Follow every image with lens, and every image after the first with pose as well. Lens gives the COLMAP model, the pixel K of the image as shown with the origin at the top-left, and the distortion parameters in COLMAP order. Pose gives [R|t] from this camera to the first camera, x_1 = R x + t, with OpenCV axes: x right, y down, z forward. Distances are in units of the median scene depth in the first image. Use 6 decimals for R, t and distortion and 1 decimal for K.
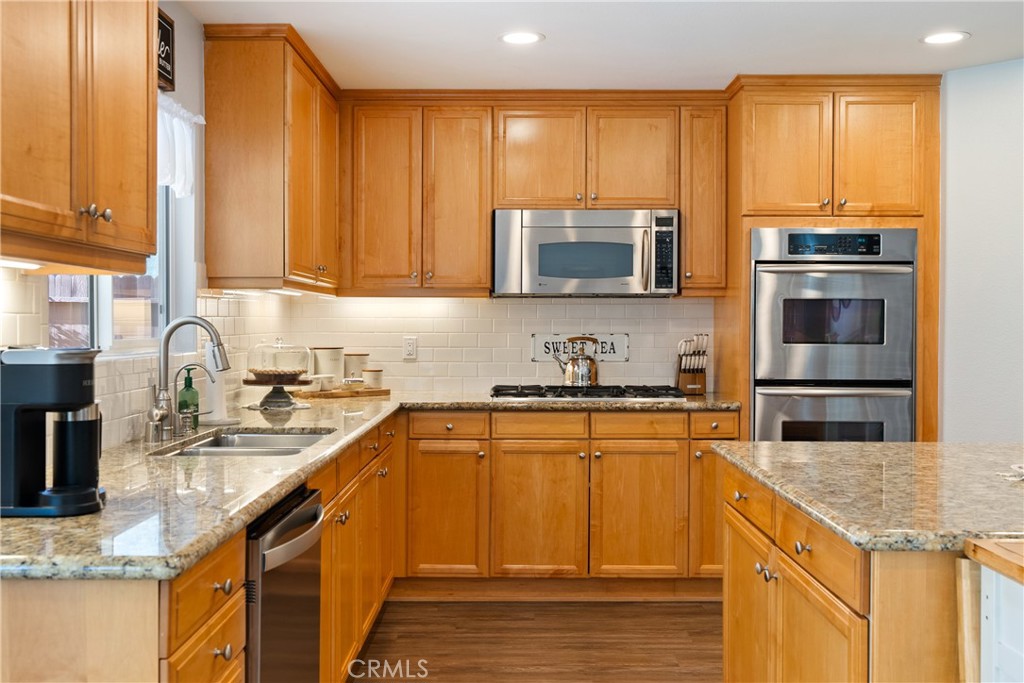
lens RADIAL K [[1026.1, 0, 512.4], [0, 1026.1, 319.0], [0, 0, 1]] dist [0.049823, 0.003462]
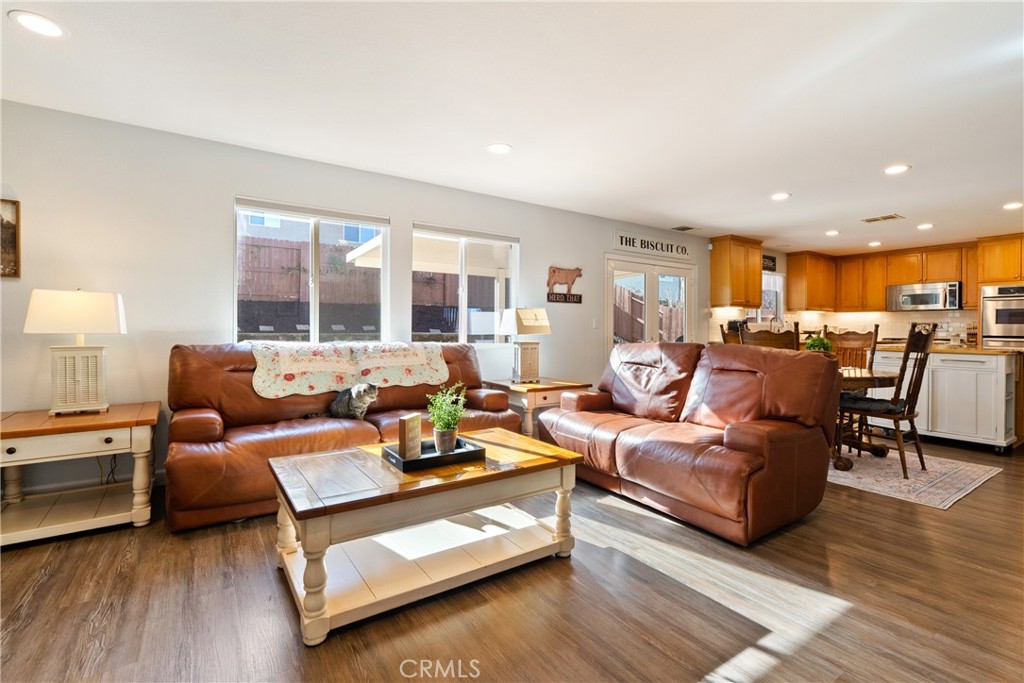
lens RADIAL K [[468.0, 0, 509.4], [0, 468.0, 328.6], [0, 0, 1]] dist [-0.002405, -0.000090]
pose [[0.565381, 0.001857, -0.824828, 0.571573], [-0.004458, 0.999990, -0.000804, 0.044116], [0.824818, 0.004132, 0.565383, -0.943565]]
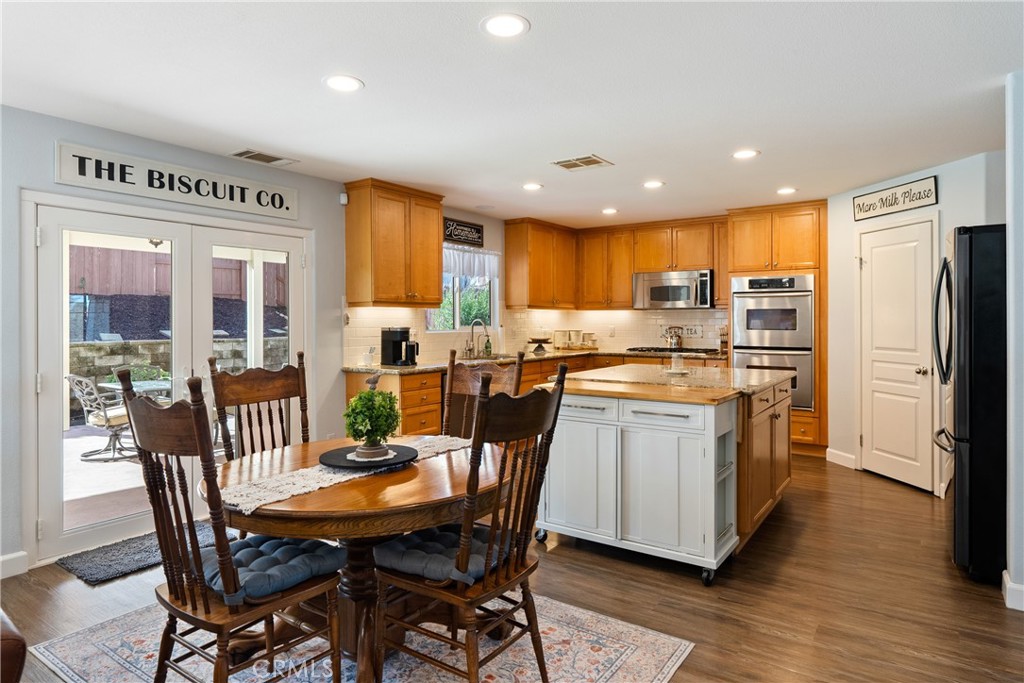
lens RADIAL K [[605.9, 0, 511.1], [0, 605.9, 315.9], [0, 0, 1]] dist [-0.017877, 0.000923]
pose [[0.826439, -0.007210, -0.562981, 0.556762], [0.004970, 0.999972, -0.005509, -0.000811], [0.563005, 0.001755, 0.826452, -0.339402]]
